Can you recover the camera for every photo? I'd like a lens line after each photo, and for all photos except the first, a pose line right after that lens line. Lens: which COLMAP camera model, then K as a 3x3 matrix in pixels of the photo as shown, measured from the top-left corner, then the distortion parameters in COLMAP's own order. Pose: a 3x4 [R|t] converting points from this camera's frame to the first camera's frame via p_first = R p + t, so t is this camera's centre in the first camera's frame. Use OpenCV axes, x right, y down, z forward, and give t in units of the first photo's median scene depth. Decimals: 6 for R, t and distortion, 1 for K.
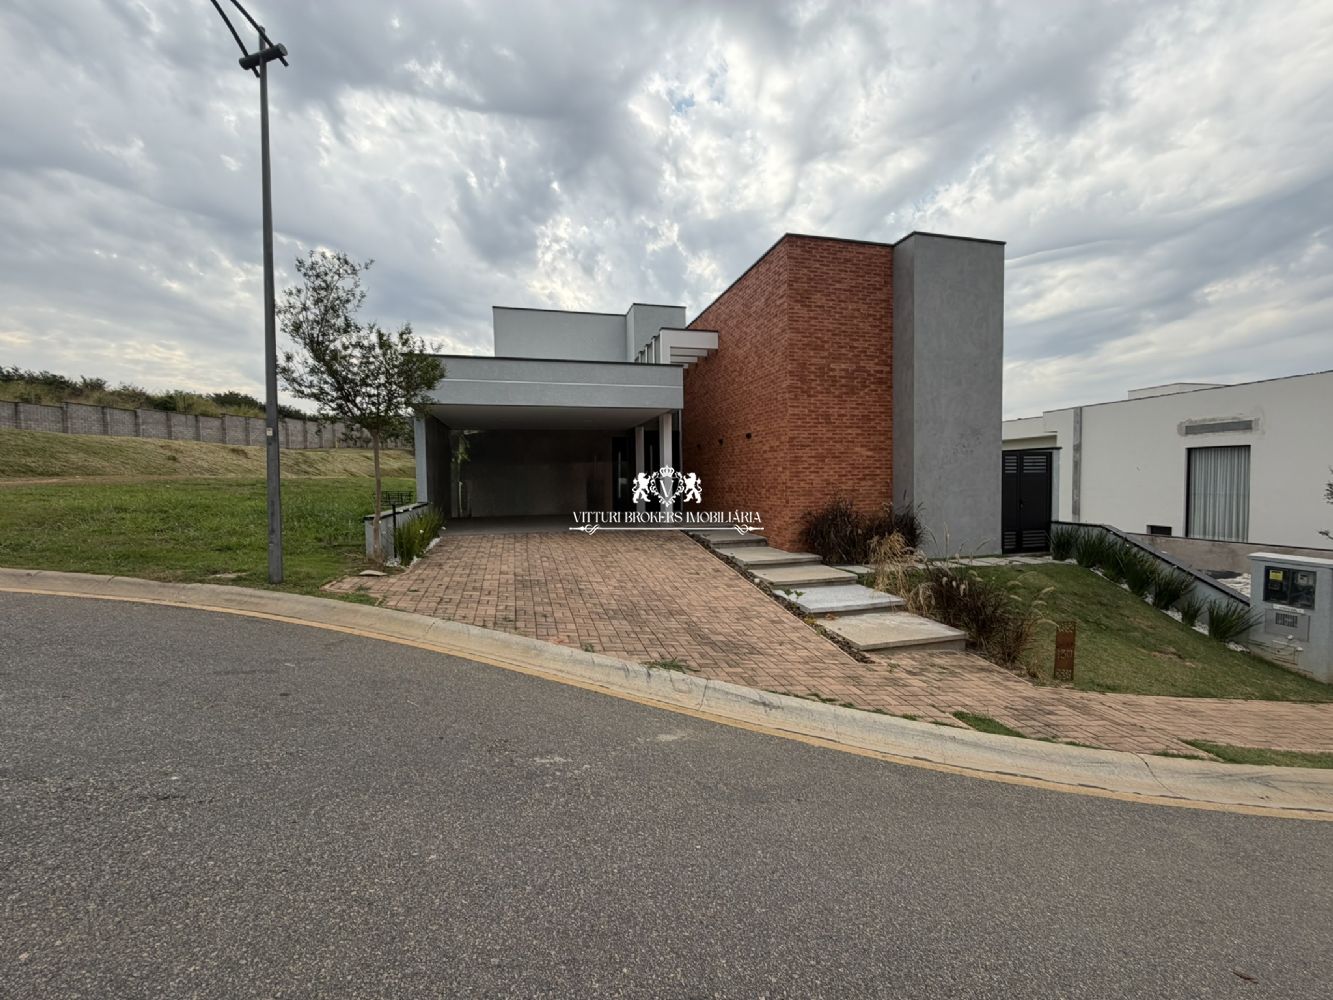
lens RADIAL K [[536.2, 0, 666.5], [0, 536.2, 500.0], [0, 0, 1]] dist [0.000216, 0.000064]
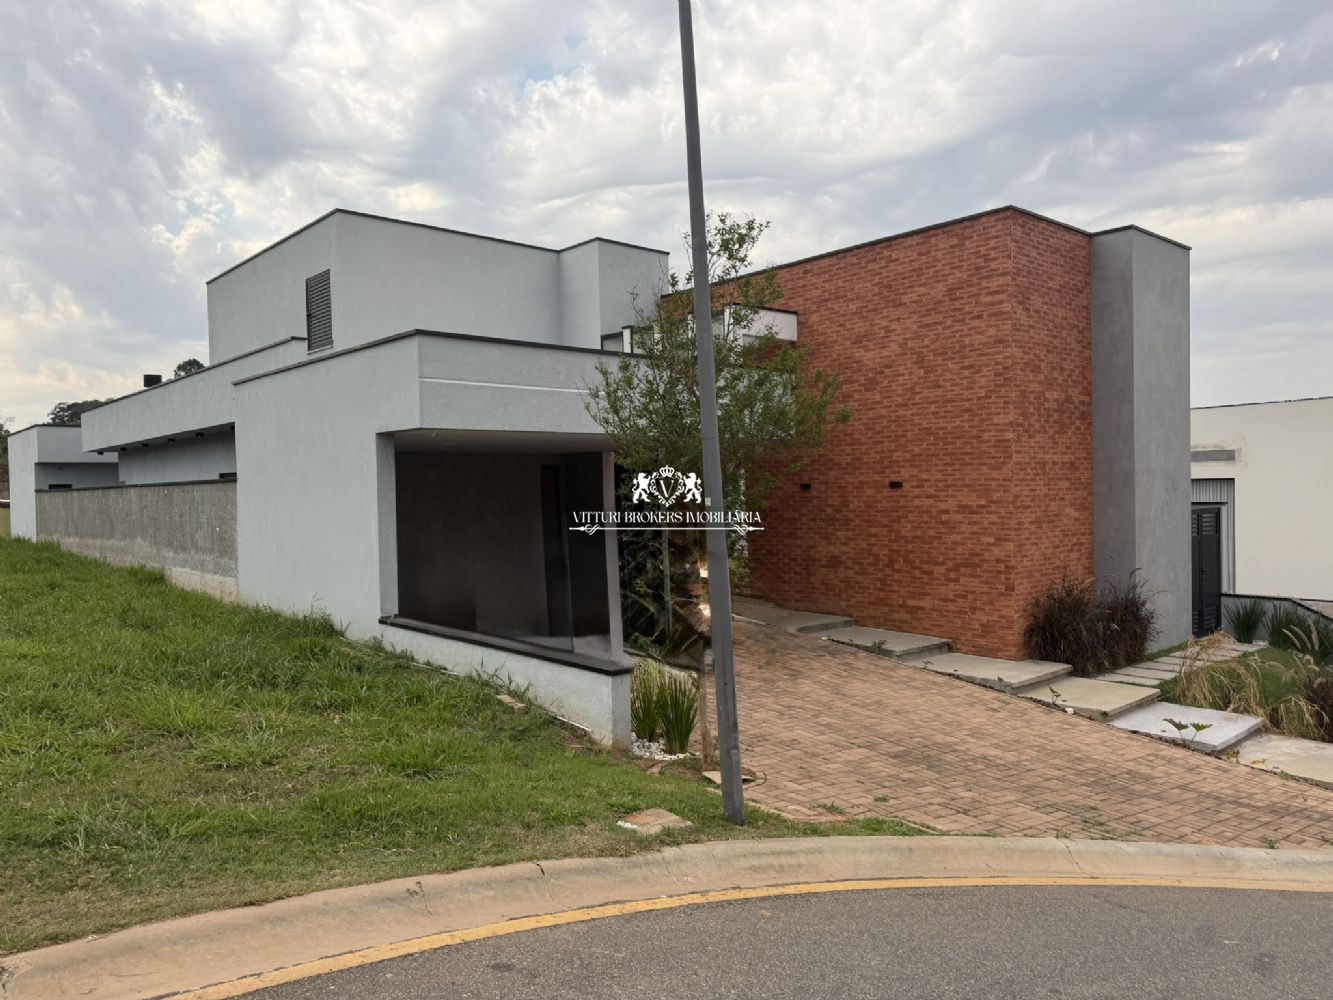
lens RADIAL K [[951.8, 0, 666.4], [0, 951.8, 505.7], [0, 0, 1]] dist [0.001509, -0.001952]
pose [[0.895685, -0.010613, 0.444563, -0.708260], [0.022896, 0.999490, -0.022268, -0.084874], [-0.444100, 0.030124, 0.895471, 0.093254]]
